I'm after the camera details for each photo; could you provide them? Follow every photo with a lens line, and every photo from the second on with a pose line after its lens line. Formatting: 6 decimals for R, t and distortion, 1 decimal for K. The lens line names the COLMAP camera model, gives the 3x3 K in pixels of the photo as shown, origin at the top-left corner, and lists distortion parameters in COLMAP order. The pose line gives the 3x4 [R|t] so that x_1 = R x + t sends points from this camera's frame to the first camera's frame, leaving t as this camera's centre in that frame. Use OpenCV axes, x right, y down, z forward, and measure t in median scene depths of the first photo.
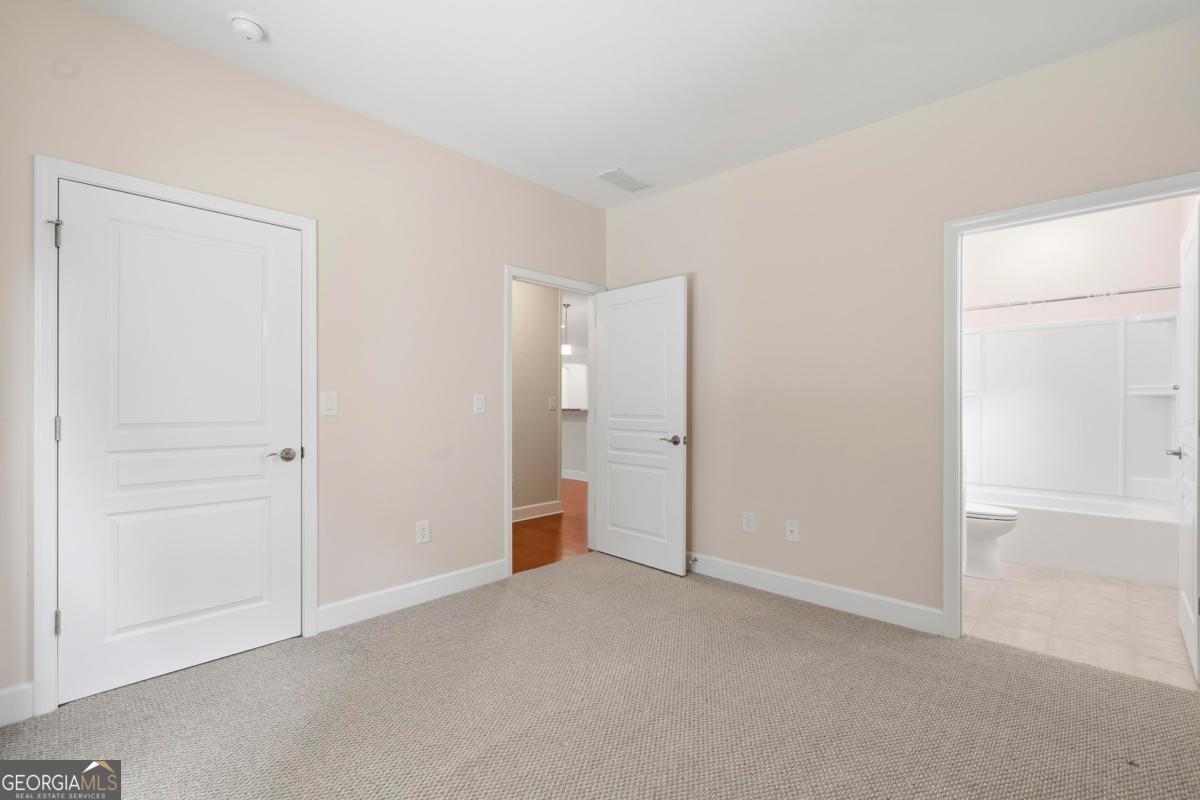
lens RADIAL K [[522.4, 0, 600.8], [0, 522.4, 412.5], [0, 0, 1]] dist [0.001422, 0.000300]
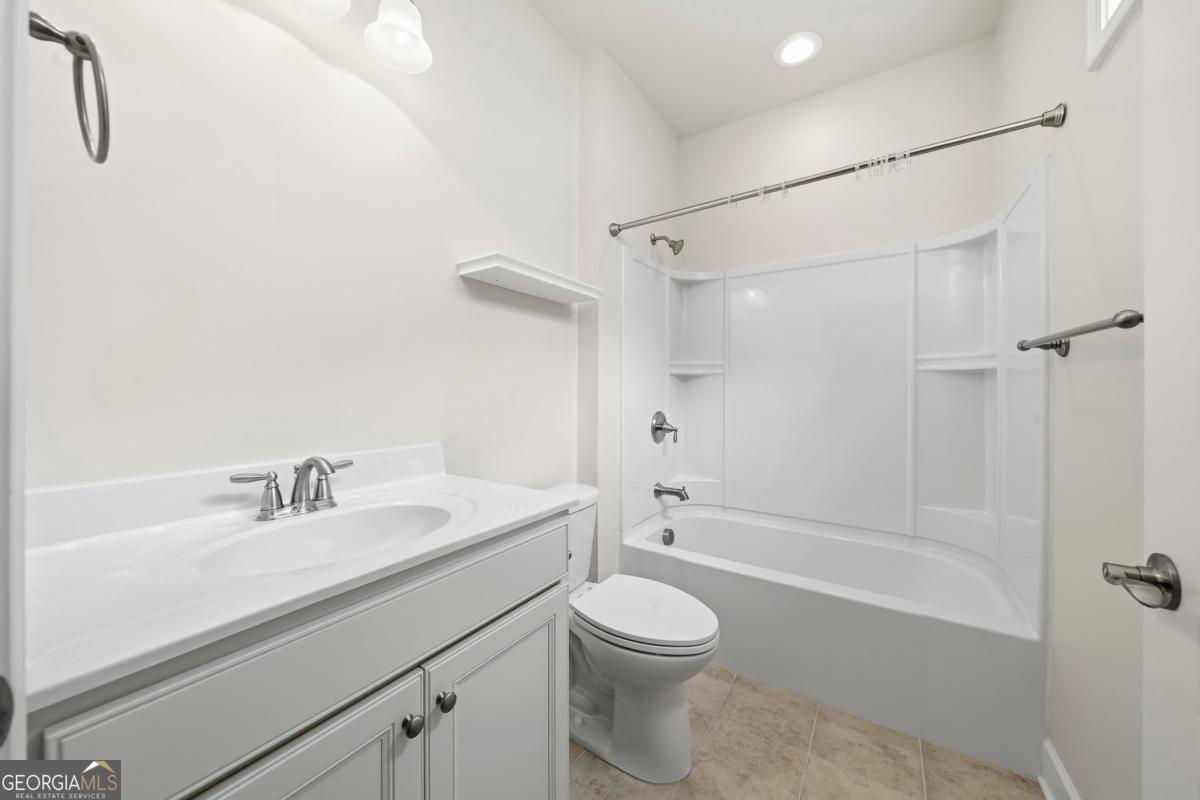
lens RADIAL K [[415.9, 0, 599.4], [0, 415.9, 392.4], [0, 0, 1]] dist [-0.003326, 0.000011]
pose [[0.986260, -0.001539, 0.165194, 0.567028], [0.002007, 0.999994, -0.002665, -0.007602], [-0.165189, 0.002960, 0.986258, 0.592114]]
